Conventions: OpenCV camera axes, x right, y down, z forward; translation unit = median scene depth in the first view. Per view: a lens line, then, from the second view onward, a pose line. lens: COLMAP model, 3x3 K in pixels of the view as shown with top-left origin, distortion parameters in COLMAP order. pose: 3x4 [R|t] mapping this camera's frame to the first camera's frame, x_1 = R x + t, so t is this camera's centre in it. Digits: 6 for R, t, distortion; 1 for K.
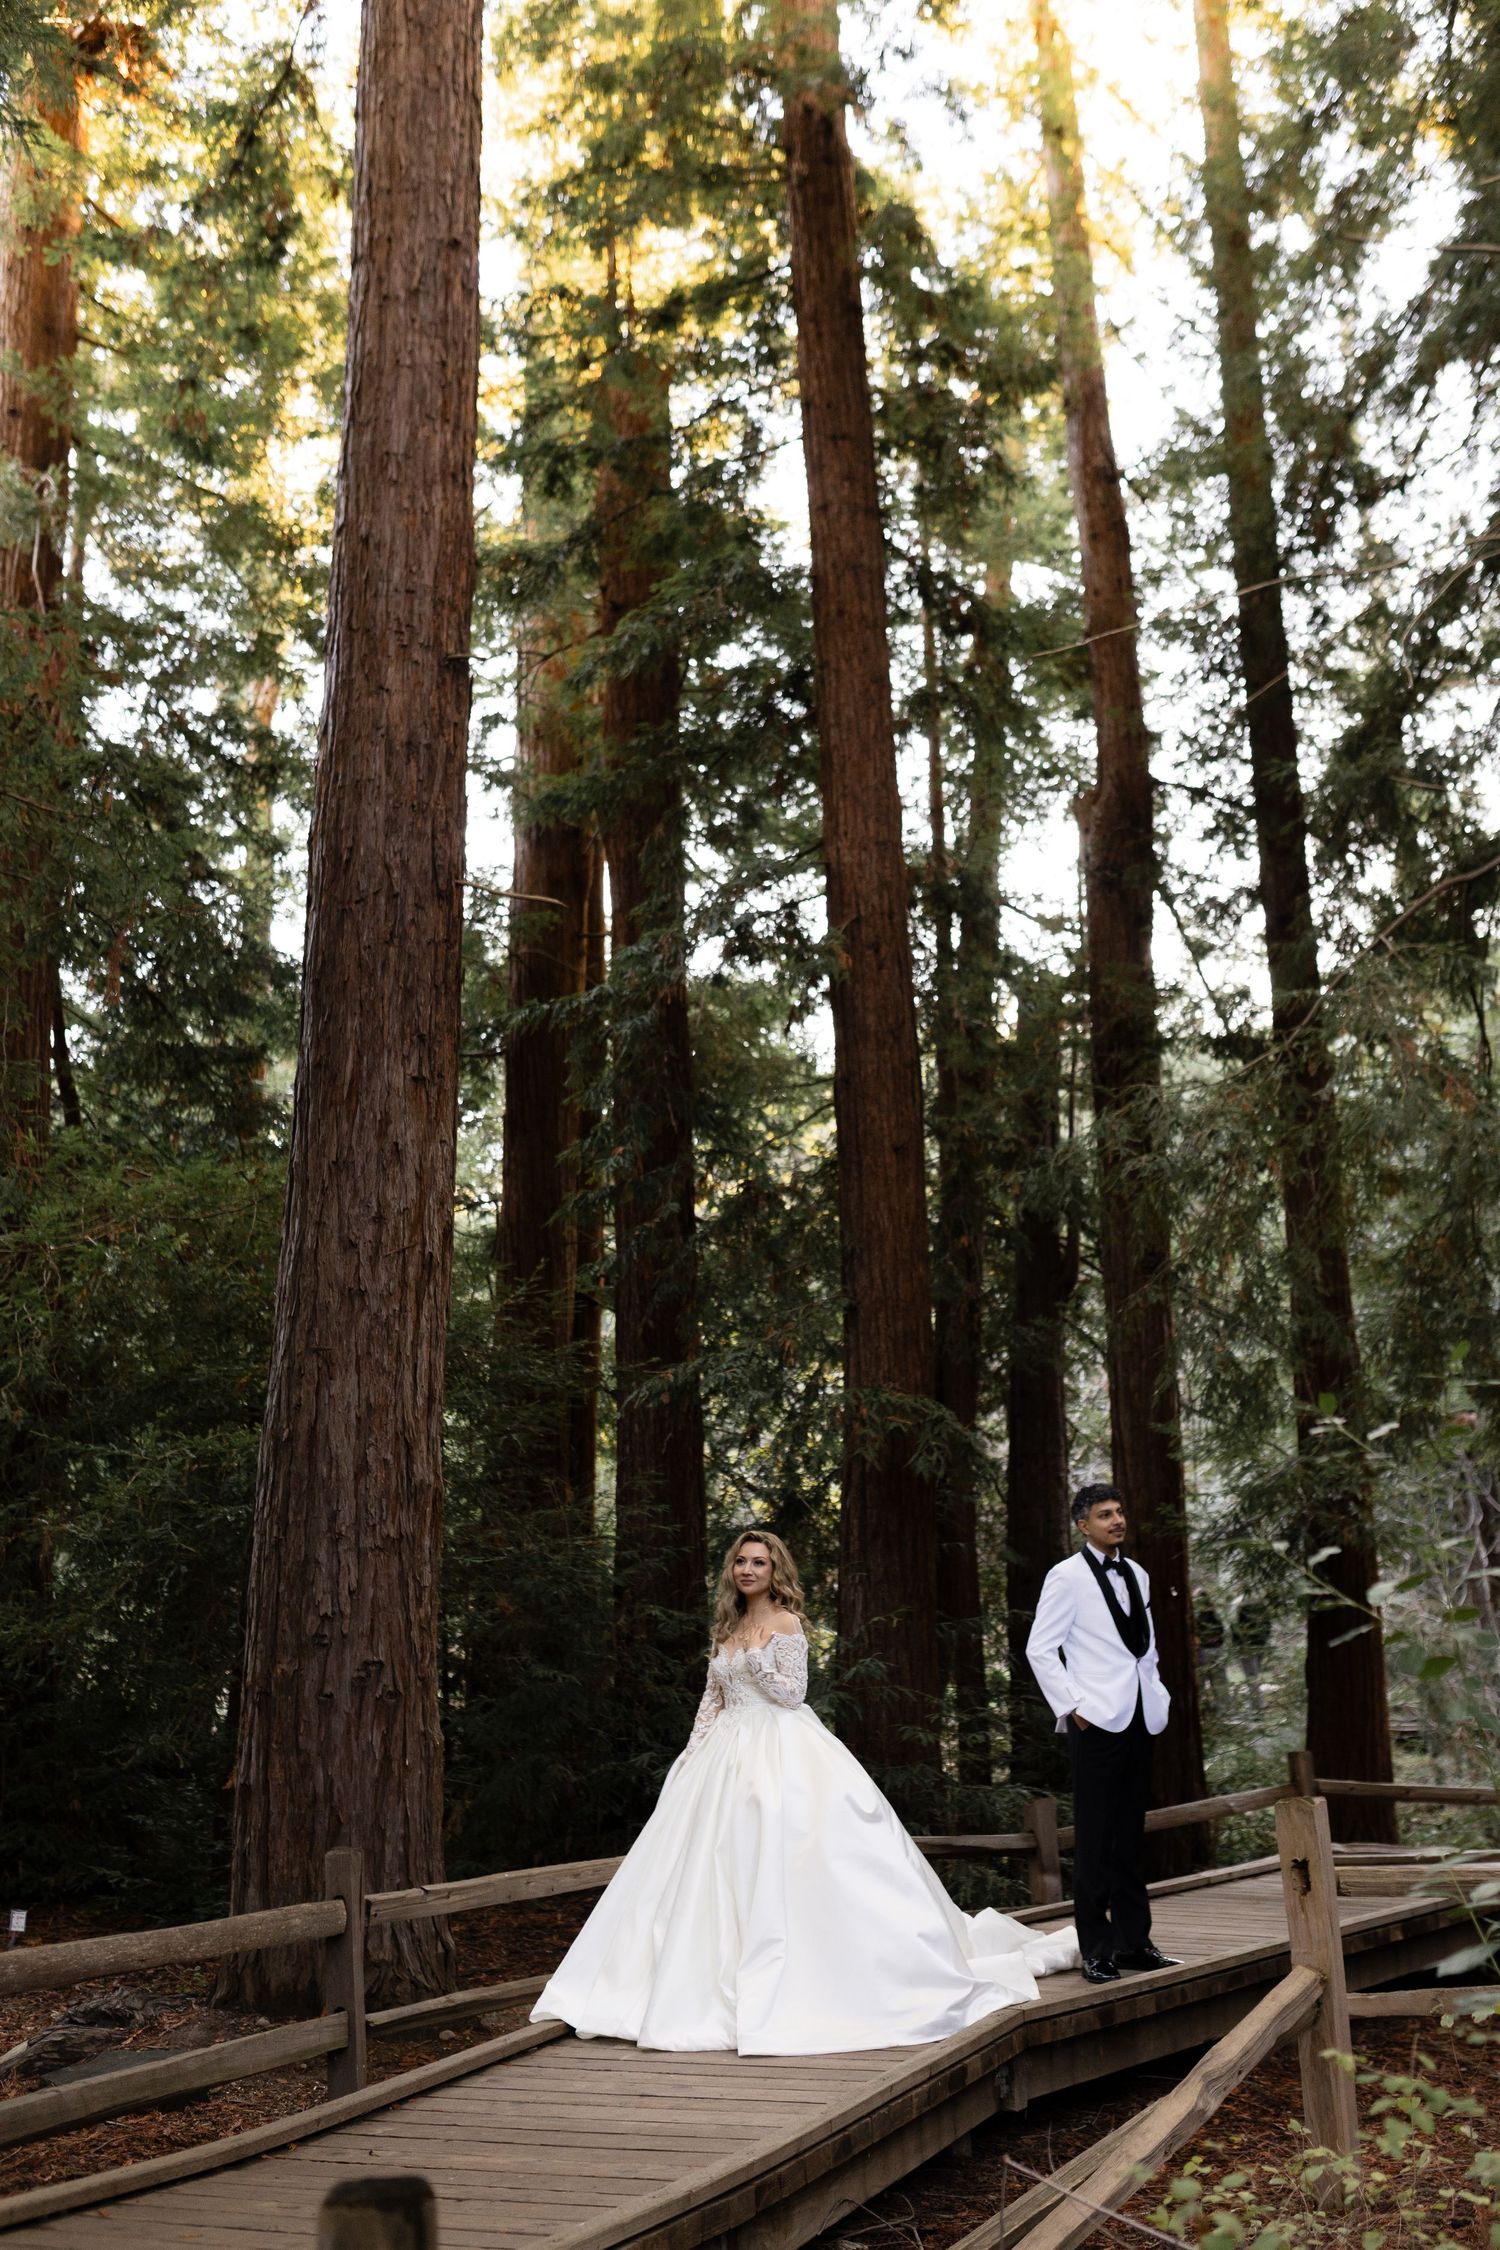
lens RADIAL K [[2137.7, 0, 780.2], [0, 2137.7, 1126.7], [0, 0, 1]] dist [-0.045943, 0.031693]
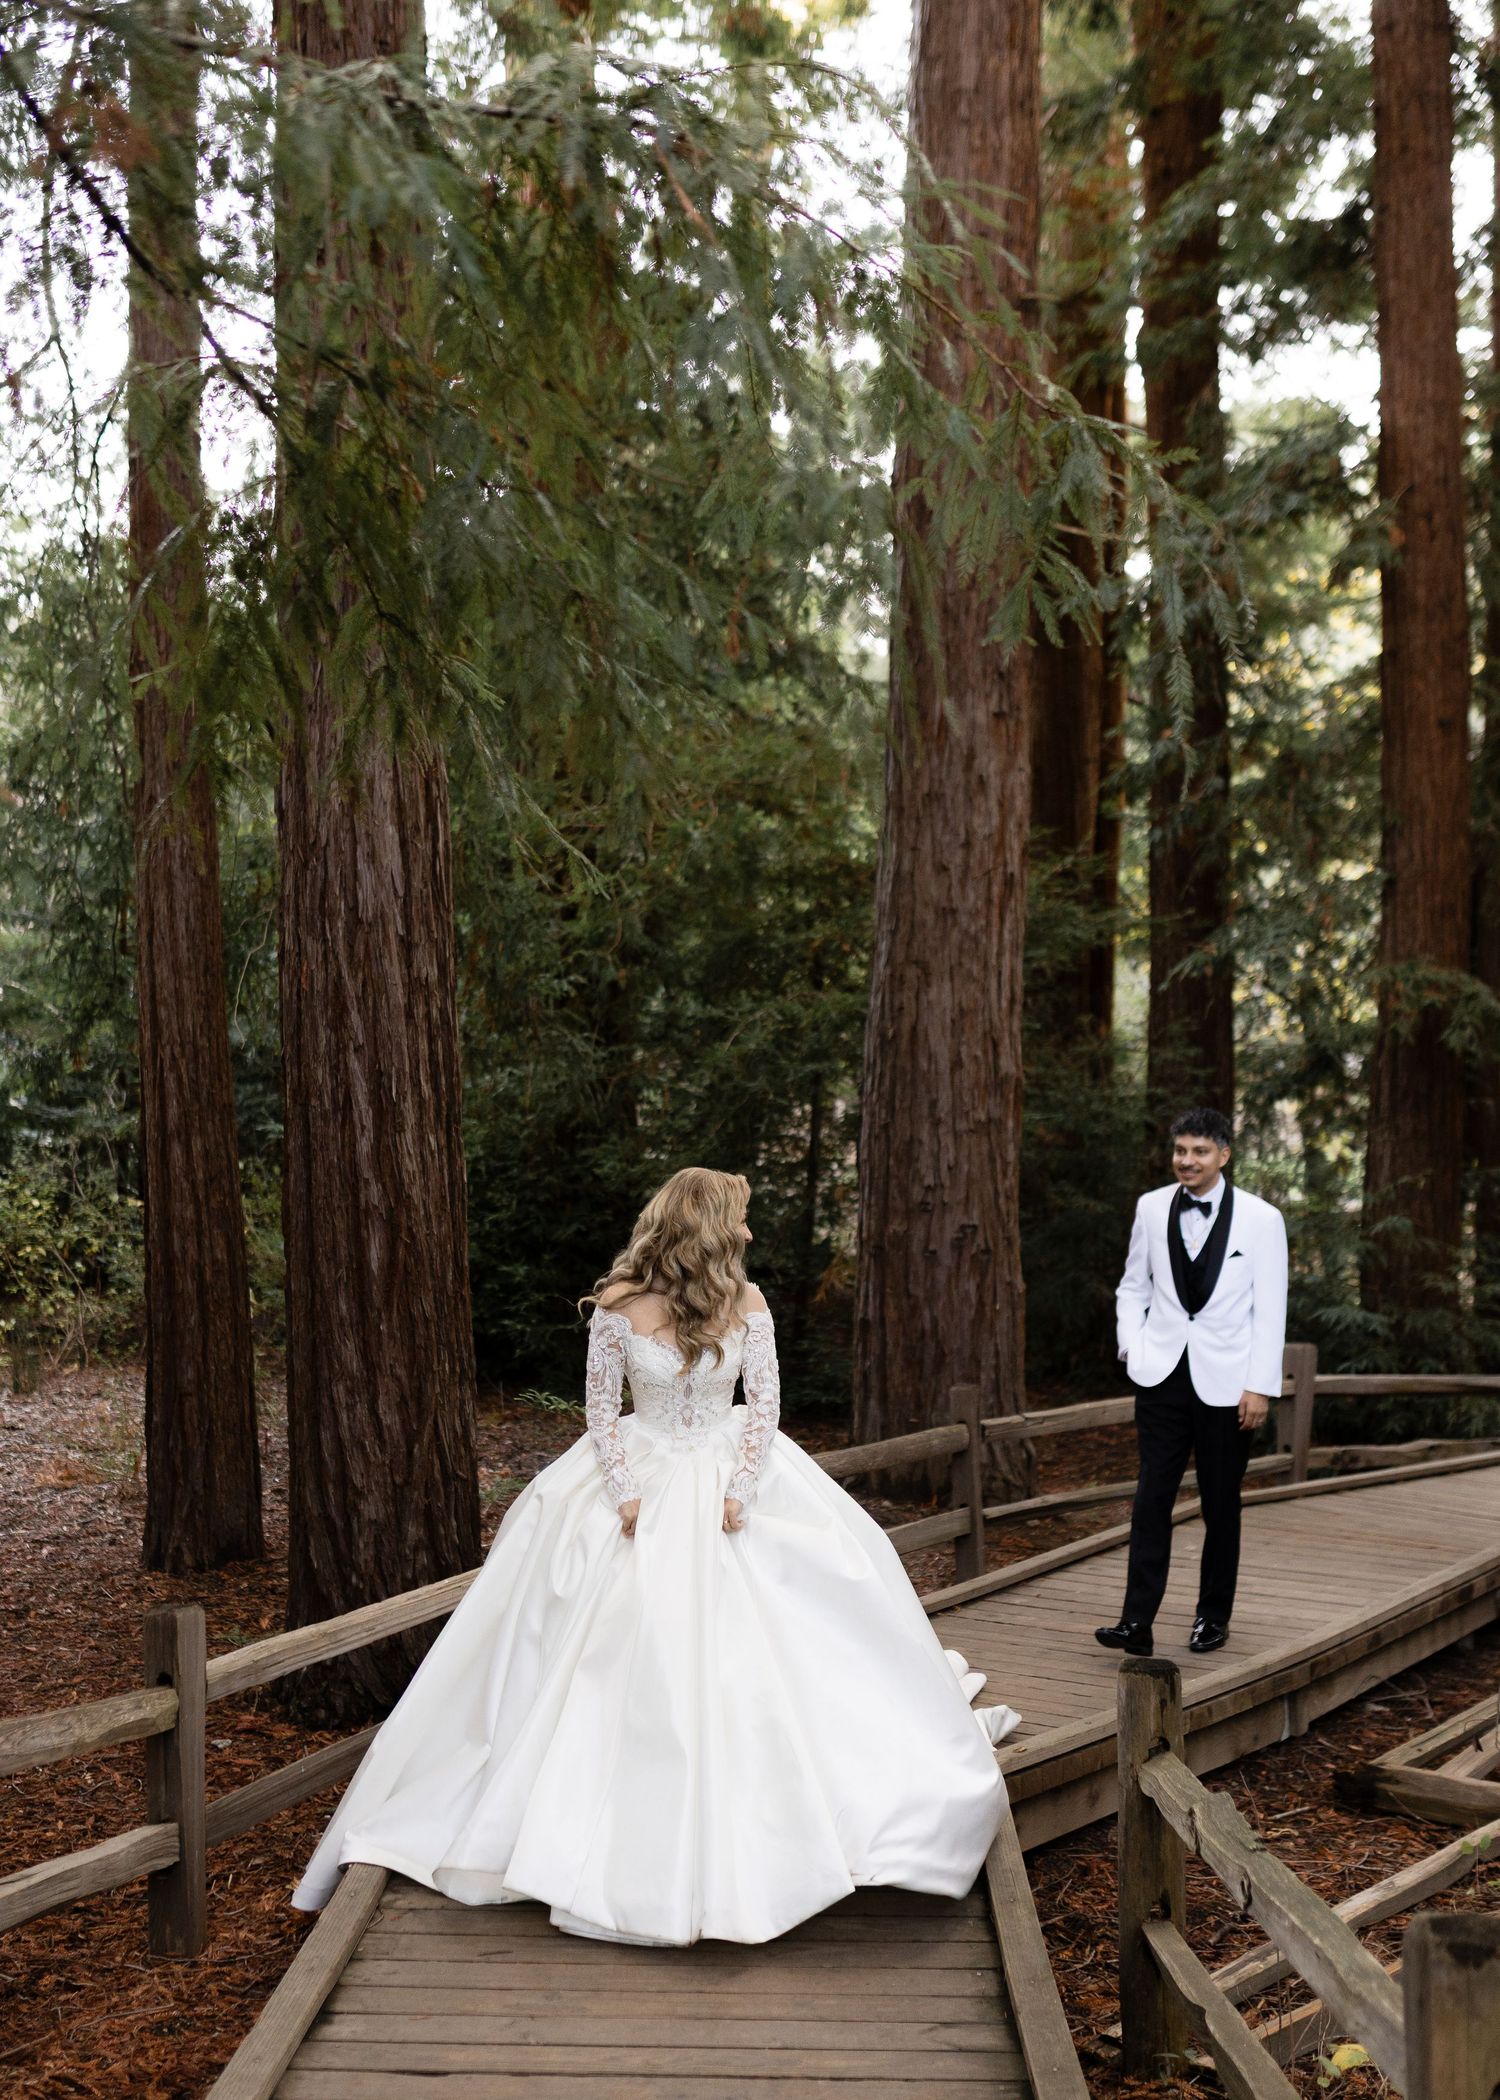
lens RADIAL K [[2320.4, 0, 677.7], [0, 2320.4, 1147.4], [0, 0, 1]] dist [-0.045355, 0.028216]
pose [[0.968157, 0.029602, -0.248587, -0.016138], [0.036389, 0.965797, 0.256733, -0.076791], [0.247684, -0.257604, 0.933966, -0.143255]]
